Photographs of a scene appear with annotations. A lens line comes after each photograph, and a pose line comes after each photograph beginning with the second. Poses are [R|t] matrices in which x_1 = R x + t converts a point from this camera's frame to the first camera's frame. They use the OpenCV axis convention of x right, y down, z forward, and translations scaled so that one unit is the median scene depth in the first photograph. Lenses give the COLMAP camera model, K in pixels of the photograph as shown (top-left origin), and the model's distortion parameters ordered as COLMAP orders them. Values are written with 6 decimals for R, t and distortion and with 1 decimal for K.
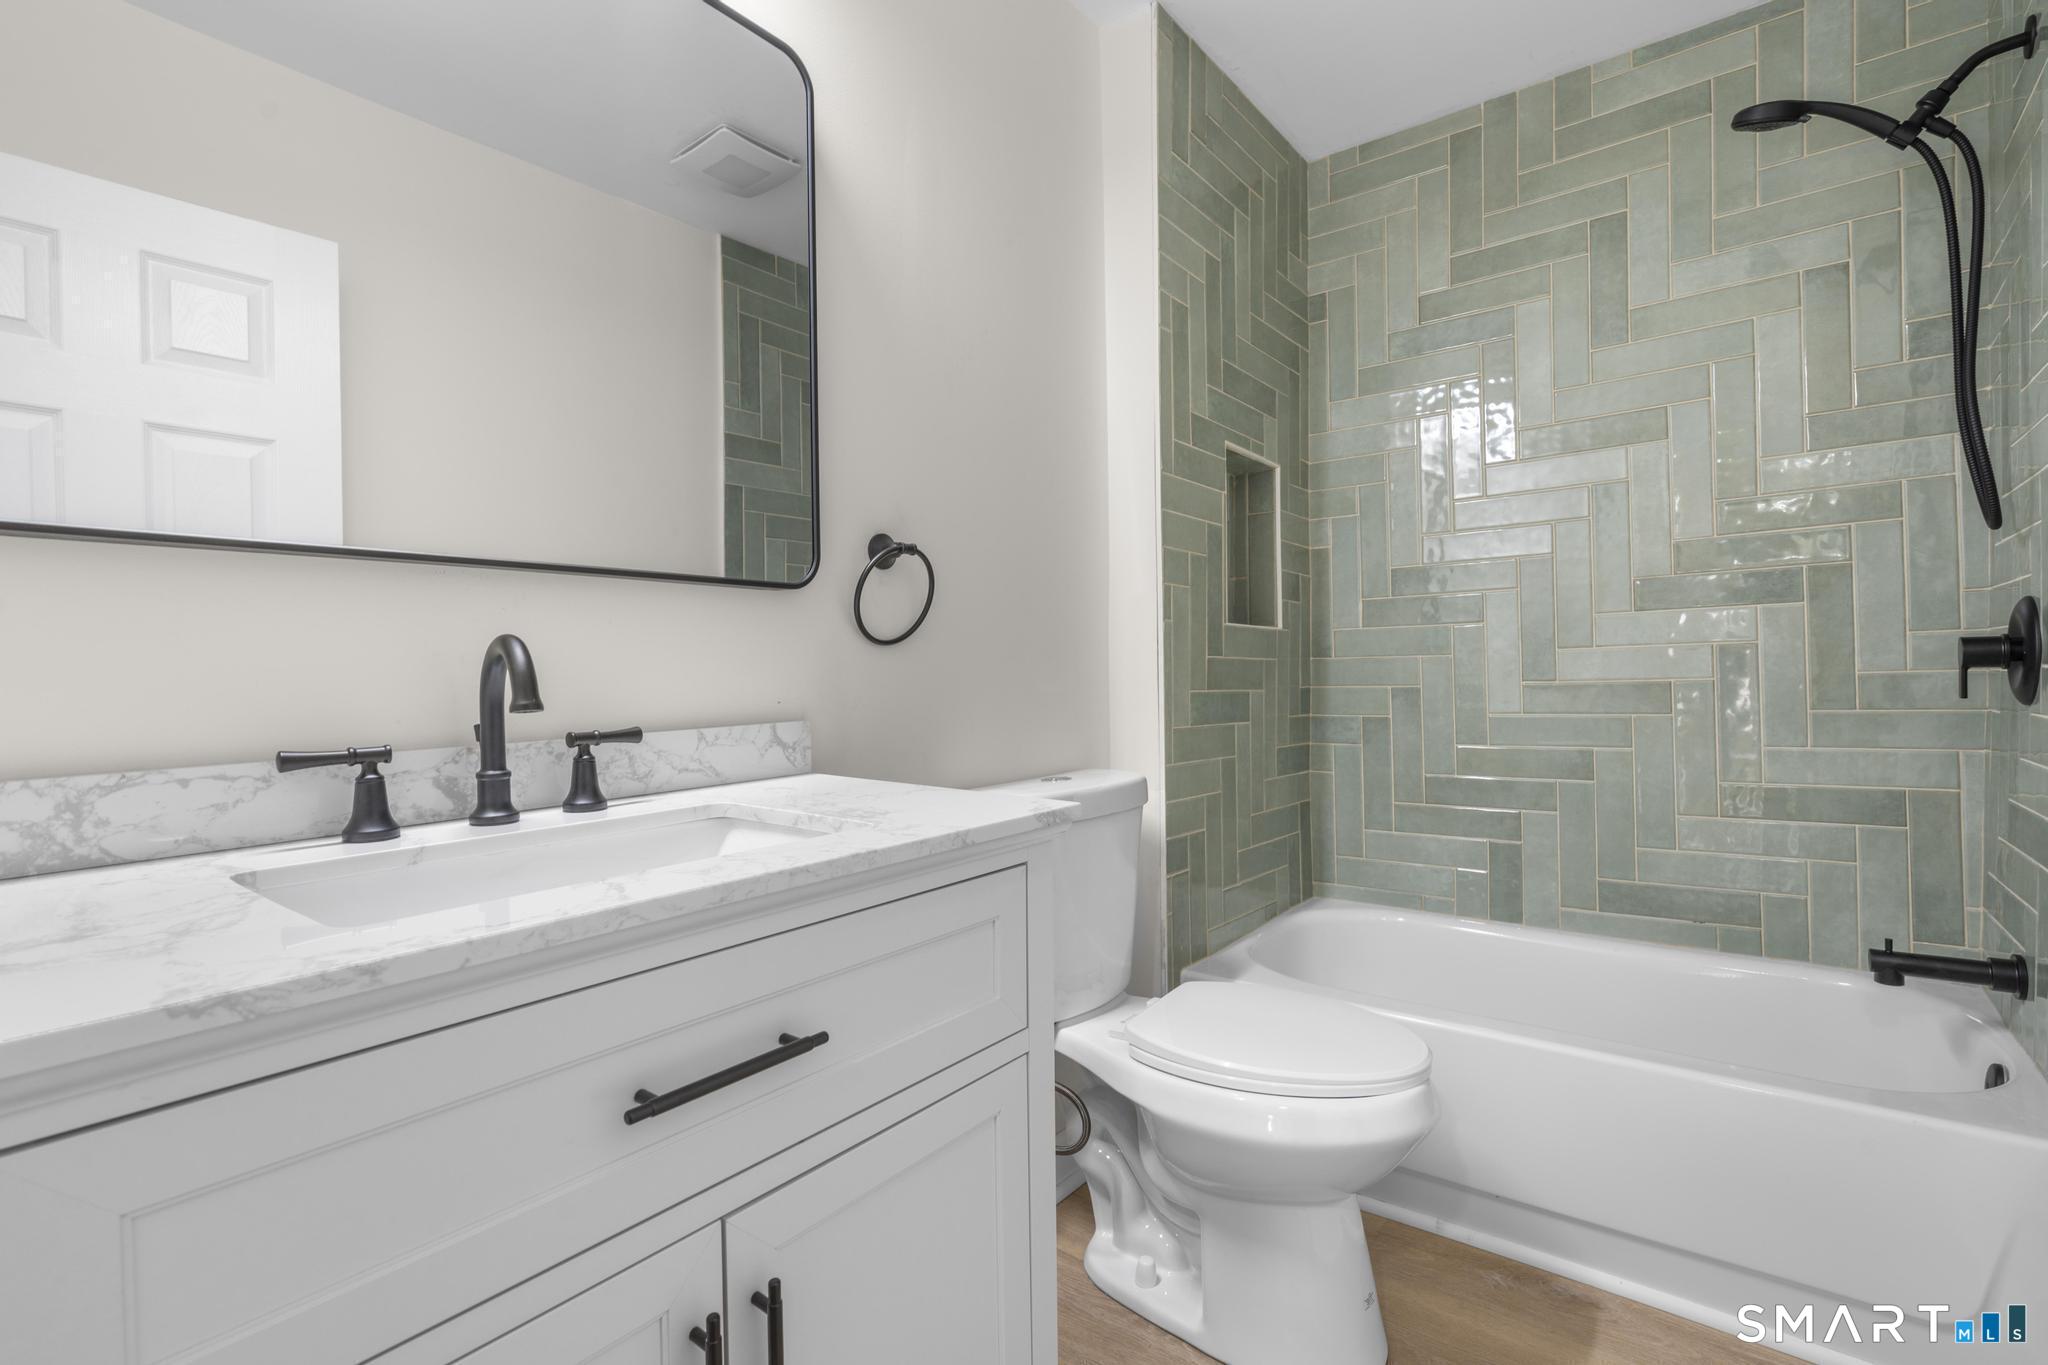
lens RADIAL K [[950.2, 0, 1035.6], [0, 950.2, 673.8], [0, 0, 1]] dist [-0.004042, 0.003050]
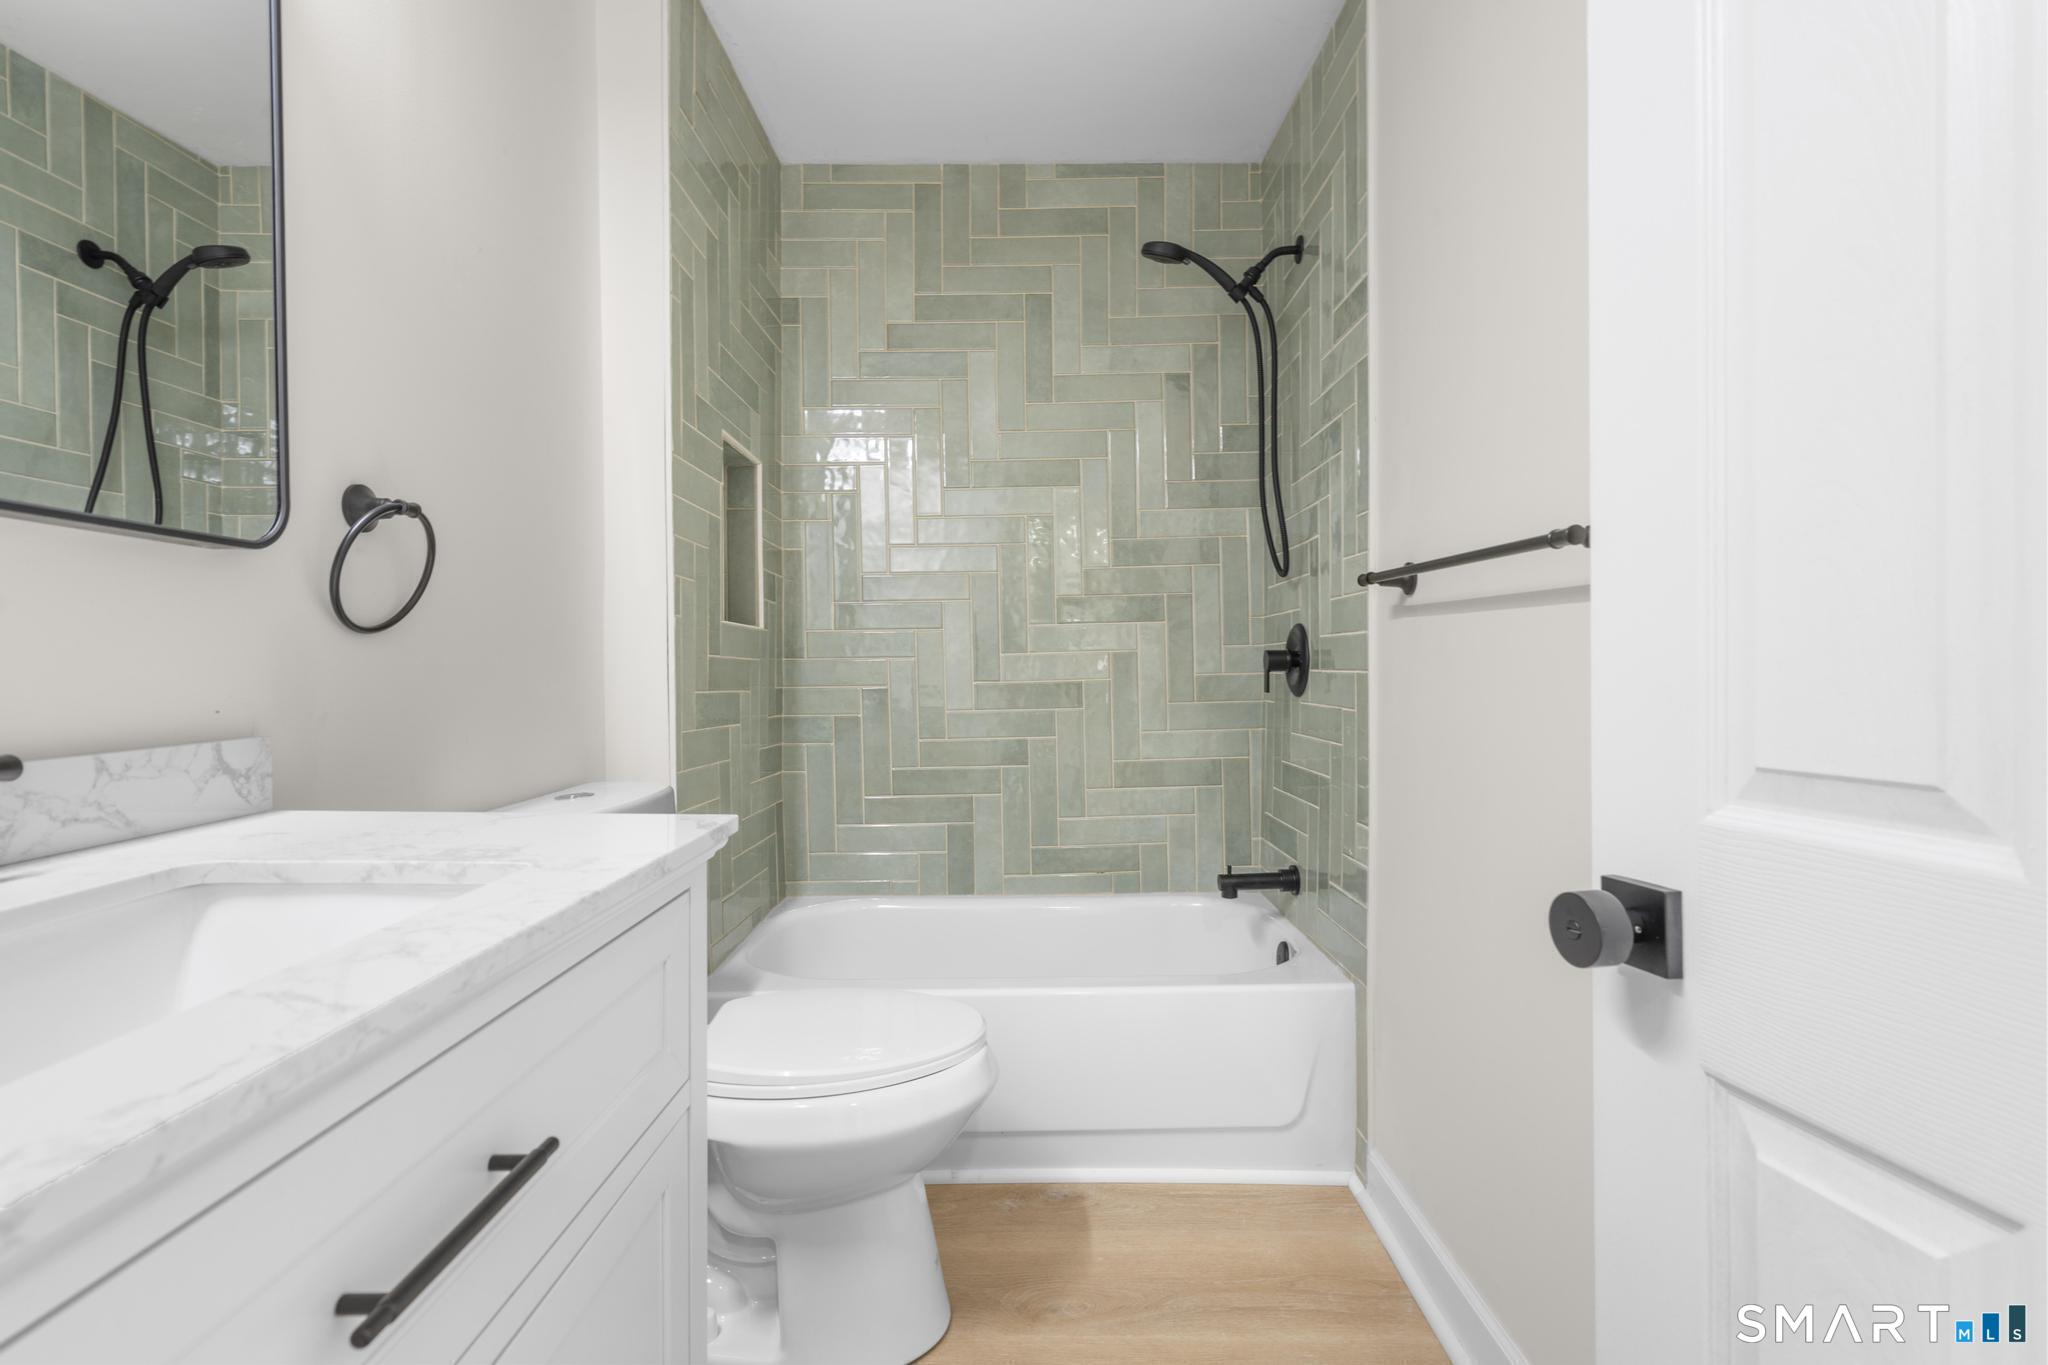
lens RADIAL K [[950.2, 0, 1033.9], [0, 950.2, 672.7], [0, 0, 1]] dist [-0.004042, 0.003050]
pose [[0.788224, 0.004566, 0.615372, -0.160610], [-0.002538, 0.999988, -0.004169, 0.002195], [-0.615384, 0.001725, 0.788226, 0.065632]]
